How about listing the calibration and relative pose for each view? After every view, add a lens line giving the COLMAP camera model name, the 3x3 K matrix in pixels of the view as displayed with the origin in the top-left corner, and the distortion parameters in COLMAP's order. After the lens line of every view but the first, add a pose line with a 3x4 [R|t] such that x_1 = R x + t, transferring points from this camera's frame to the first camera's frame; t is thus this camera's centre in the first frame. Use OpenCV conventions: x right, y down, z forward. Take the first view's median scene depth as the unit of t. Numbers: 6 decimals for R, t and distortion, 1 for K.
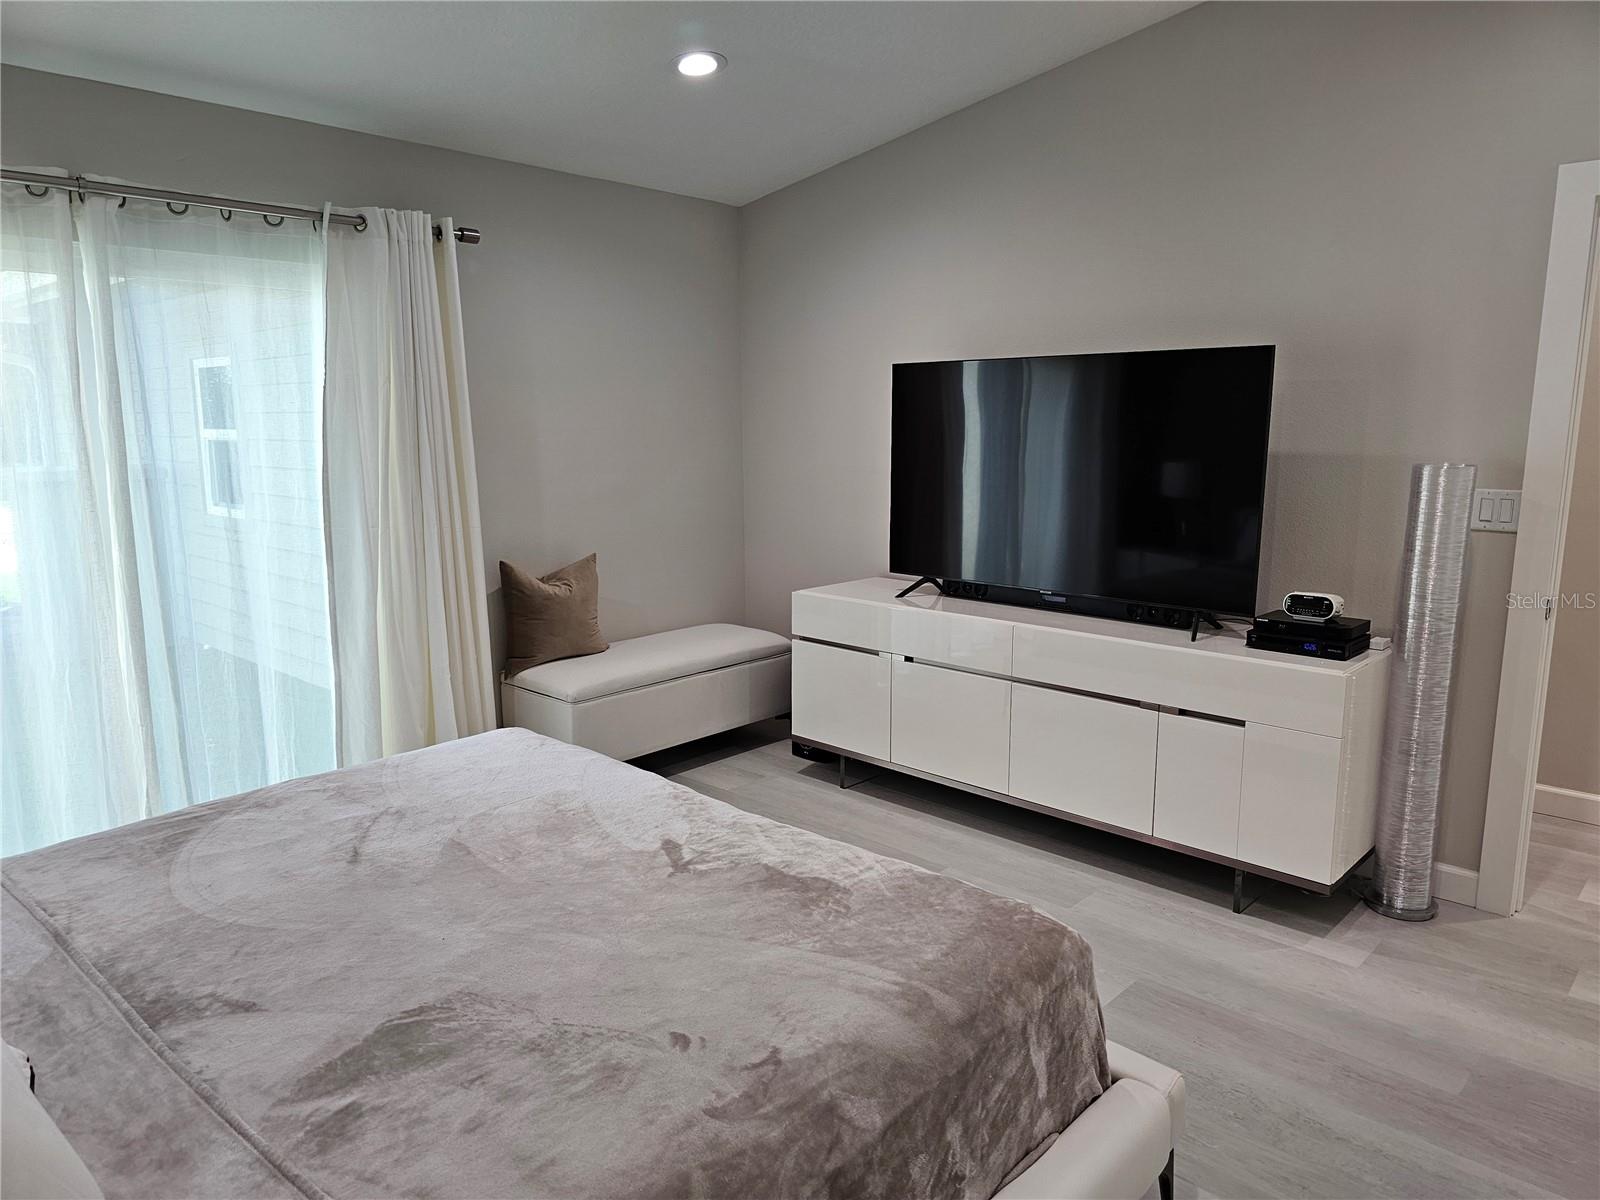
lens RADIAL K [[1078.2, 0, 791.7], [0, 1078.2, 603.7], [0, 0, 1]] dist [0.039623, -0.038071]
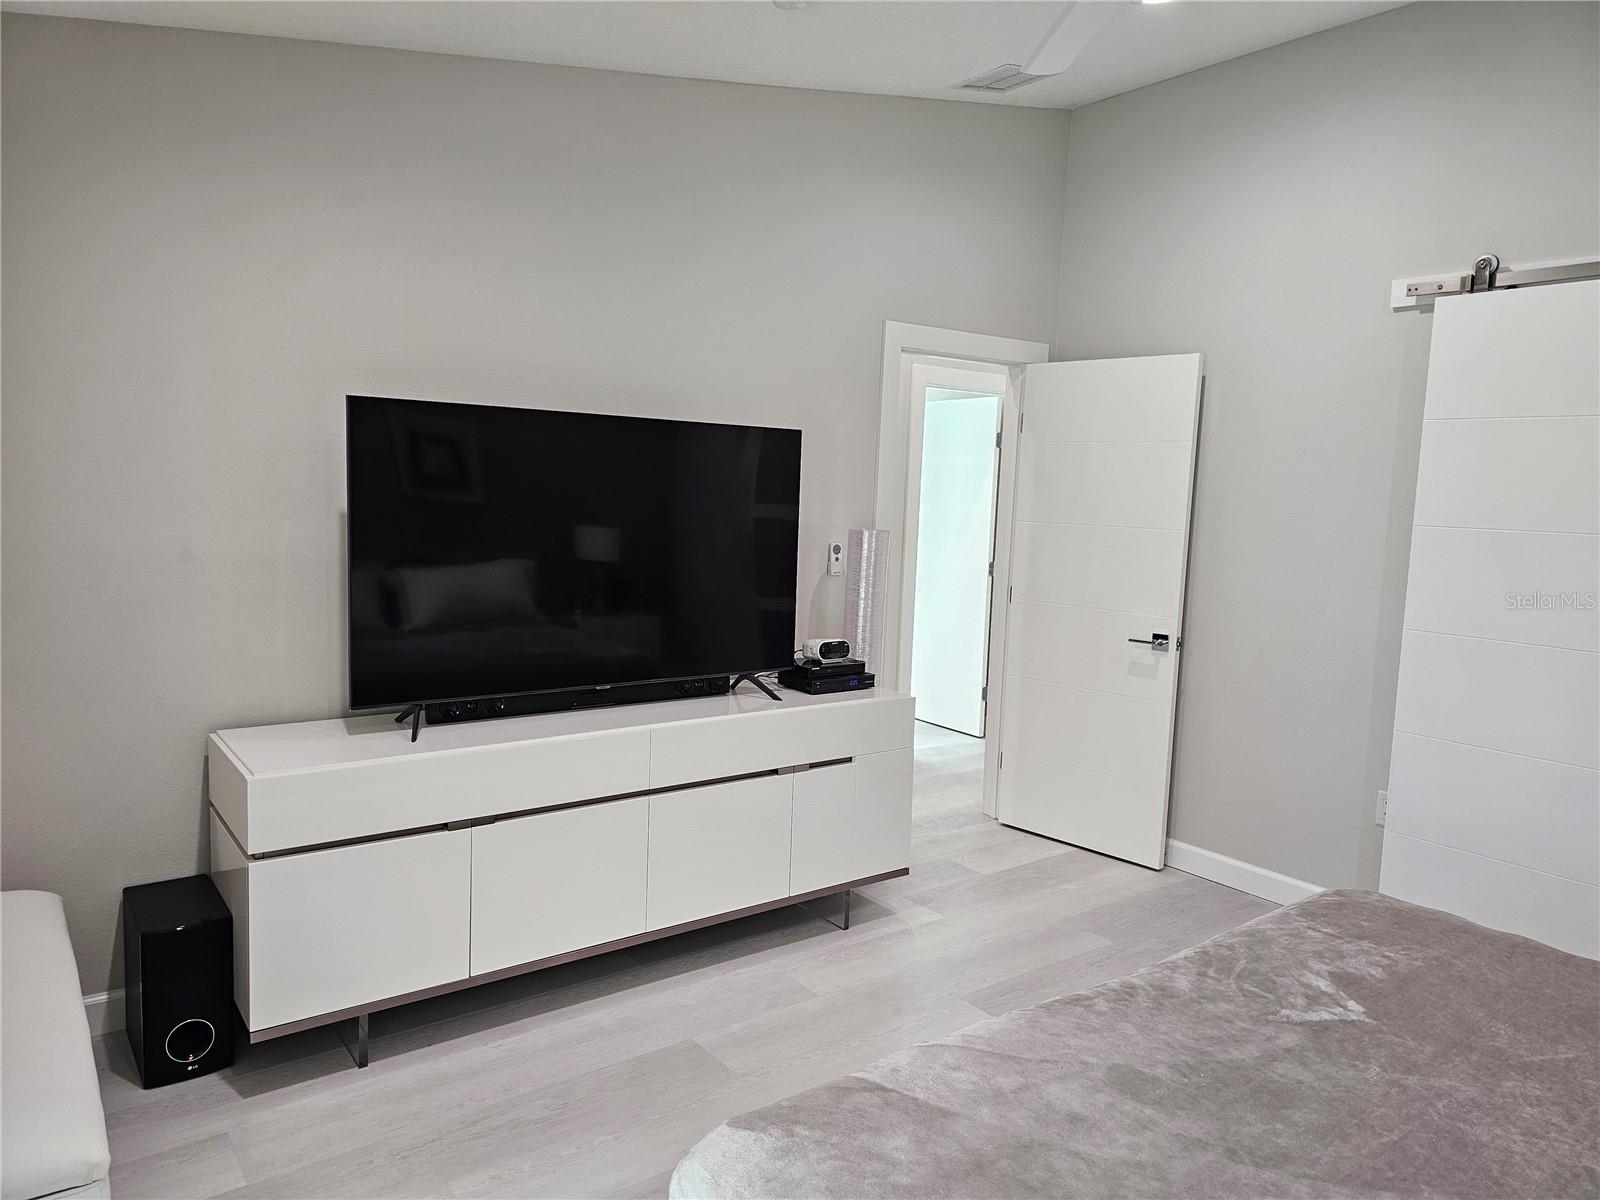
lens RADIAL K [[1078.2, 0, 794.7], [0, 1078.2, 601.6], [0, 0, 1]] dist [0.039623, -0.038071]
pose [[0.166366, -0.080659, 0.982760, -0.658202], [0.149649, 0.987170, 0.055687, -0.118224], [-0.974642, 0.137805, 0.176302, 0.800807]]
